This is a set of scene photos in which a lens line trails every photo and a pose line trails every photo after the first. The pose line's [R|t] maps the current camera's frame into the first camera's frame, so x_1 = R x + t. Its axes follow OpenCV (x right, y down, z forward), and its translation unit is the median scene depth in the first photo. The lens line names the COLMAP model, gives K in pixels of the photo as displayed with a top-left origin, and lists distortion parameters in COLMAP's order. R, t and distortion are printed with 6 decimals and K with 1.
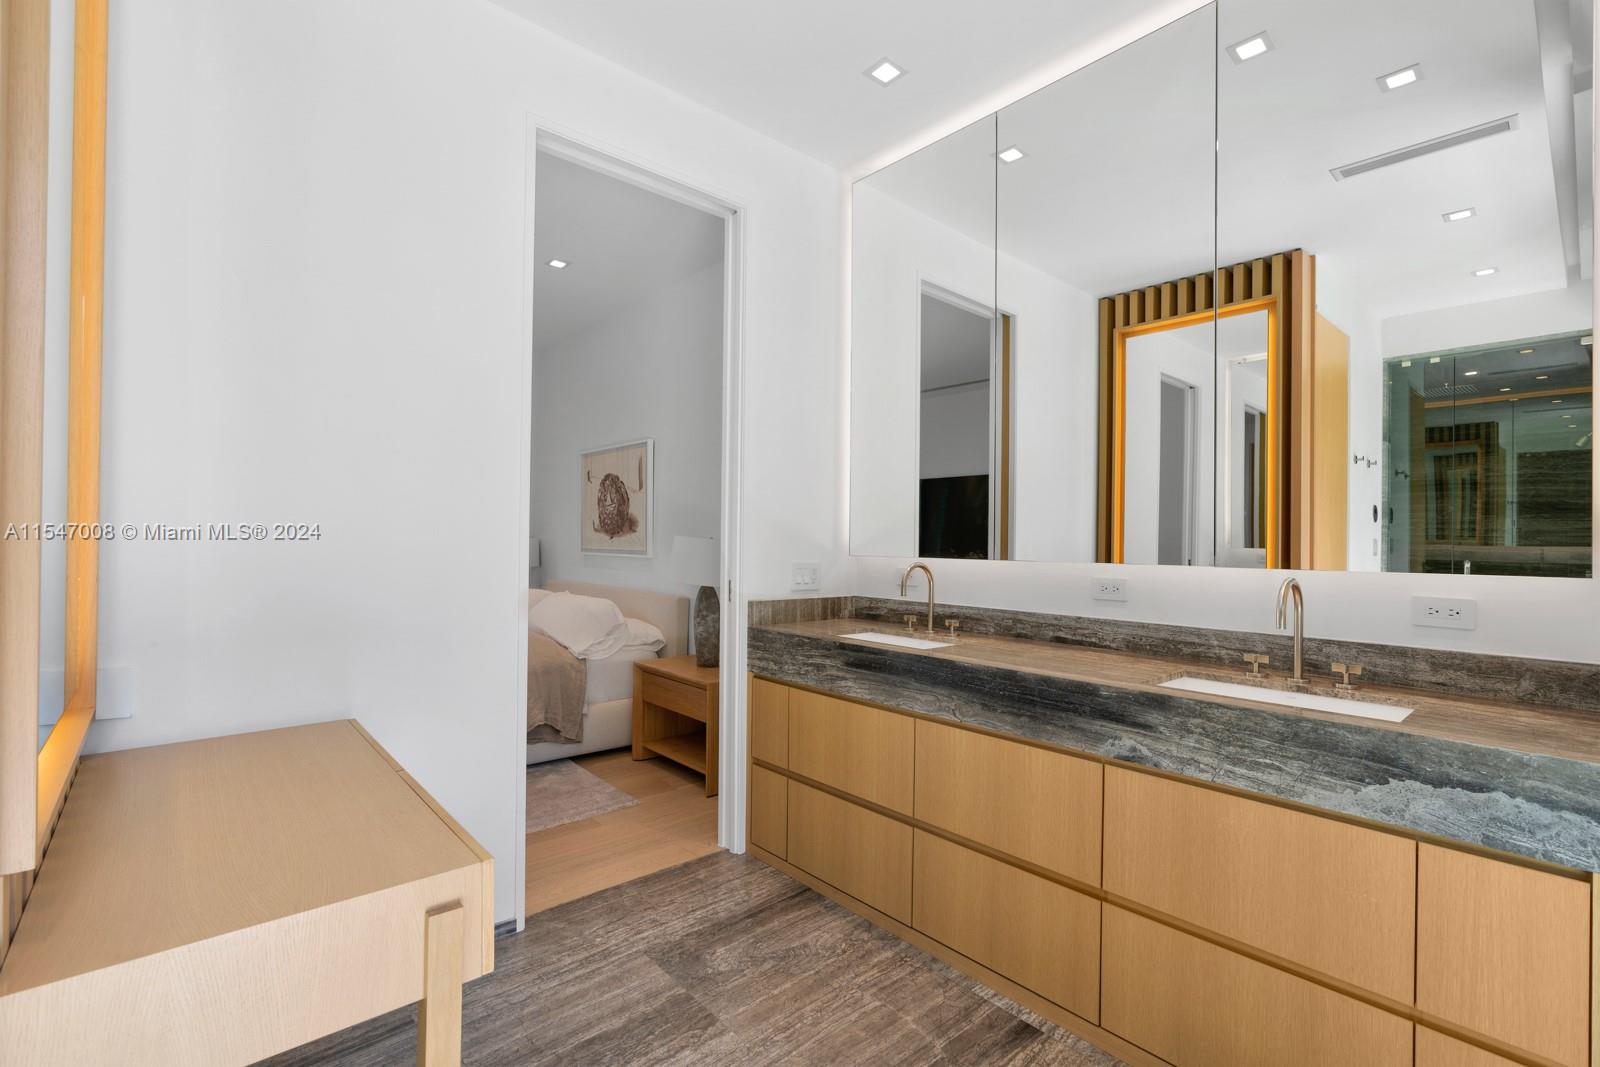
lens RADIAL K [[716.6, 0, 802.5], [0, 716.6, 537.2], [0, 0, 1]] dist [0.003266, 0.000365]
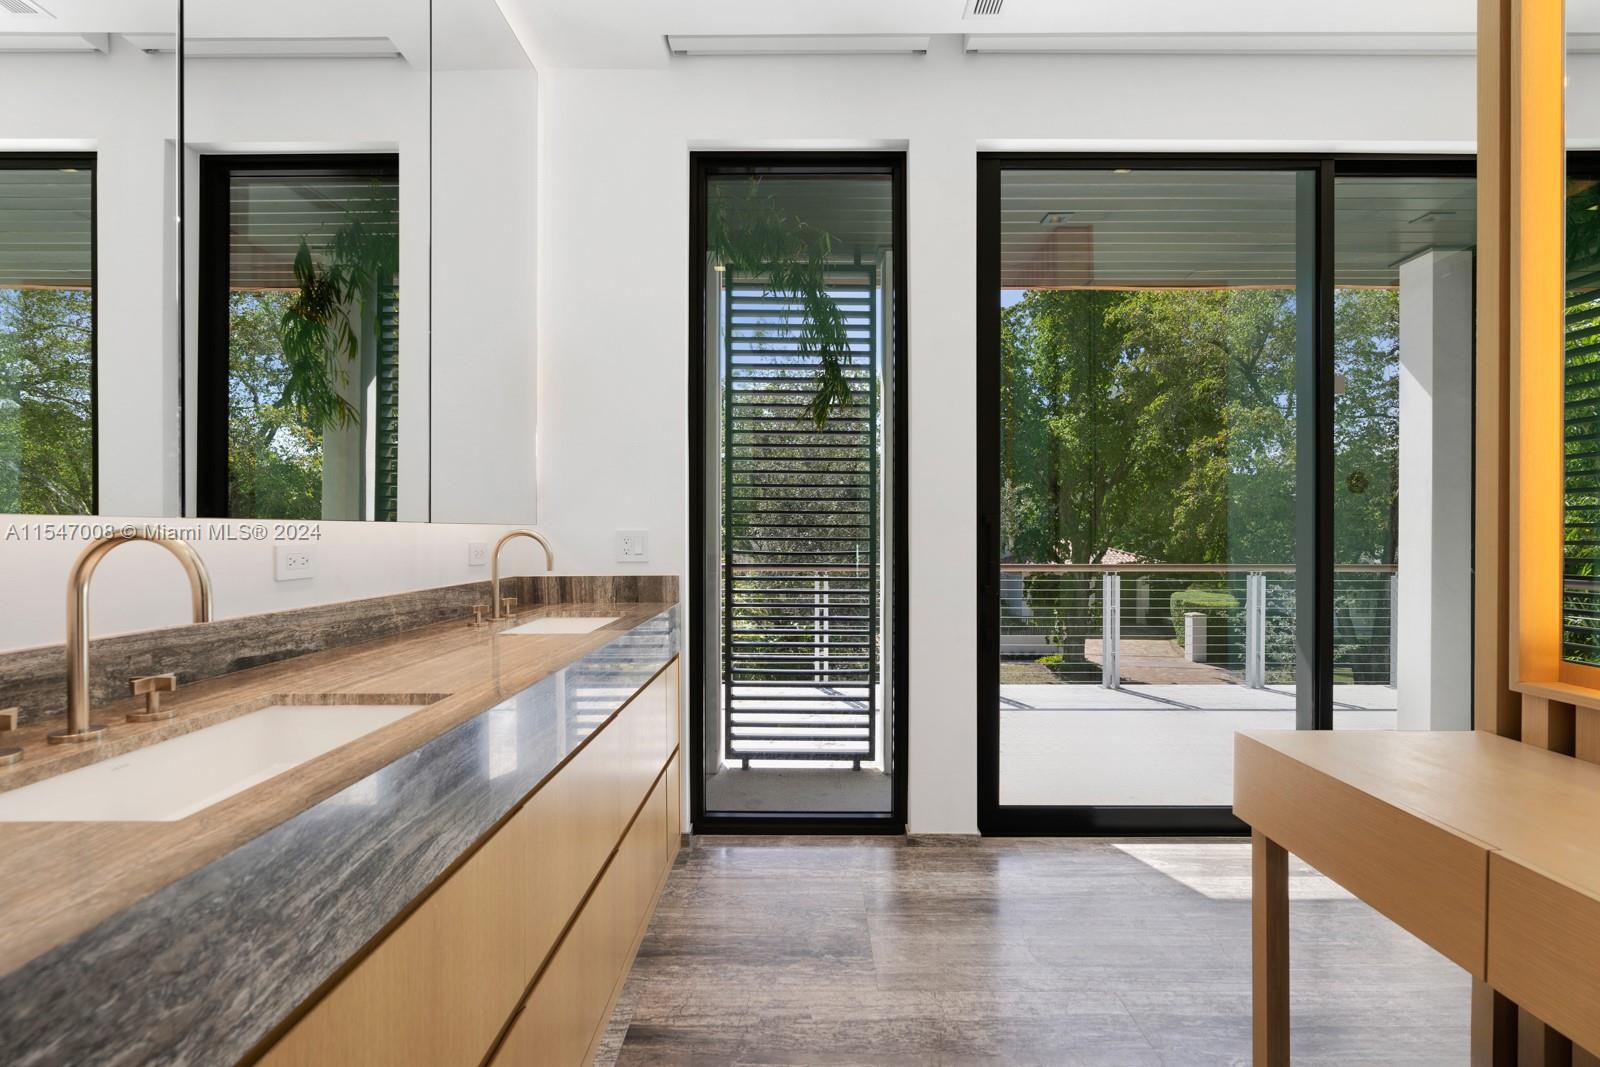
lens RADIAL K [[716.6, 0, 800.1], [0, 716.6, 532.2], [0, 0, 1]] dist [0.003266, 0.000365]
pose [[-0.743256, -0.009857, 0.668935, -0.333720], [-0.008870, 0.999949, 0.004878, 0.039026], [-0.668949, -0.002308, -0.743305, 1.179510]]
